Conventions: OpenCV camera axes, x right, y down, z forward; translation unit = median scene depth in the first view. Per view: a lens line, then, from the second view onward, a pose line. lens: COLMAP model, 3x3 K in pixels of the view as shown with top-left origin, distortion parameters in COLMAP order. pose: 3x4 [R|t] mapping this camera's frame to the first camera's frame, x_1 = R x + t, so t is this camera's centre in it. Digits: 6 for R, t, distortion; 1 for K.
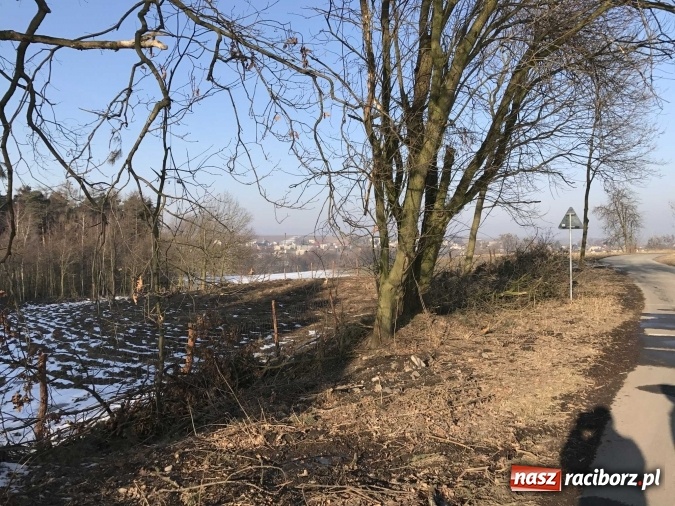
lens RADIAL K [[556.8, 0, 337.5], [0, 556.8, 253.0], [0, 0, 1]] dist [0.060593, -0.003154]
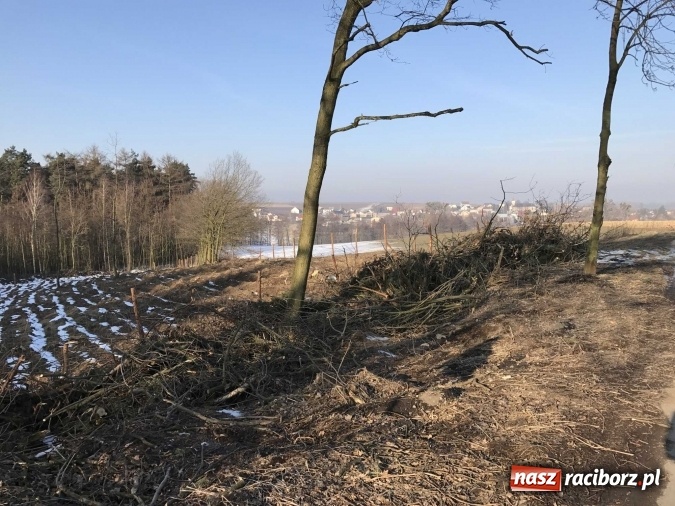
lens RADIAL K [[556.8, 0, 337.5], [0, 556.8, 253.0], [0, 0, 1]] dist [0.060593, -0.003154]
pose [[0.988783, 0.005827, -0.149249, 0.079921], [0.002930, 0.998289, 0.058391, -0.003712], [0.149334, -0.058174, 0.987074, 0.142547]]
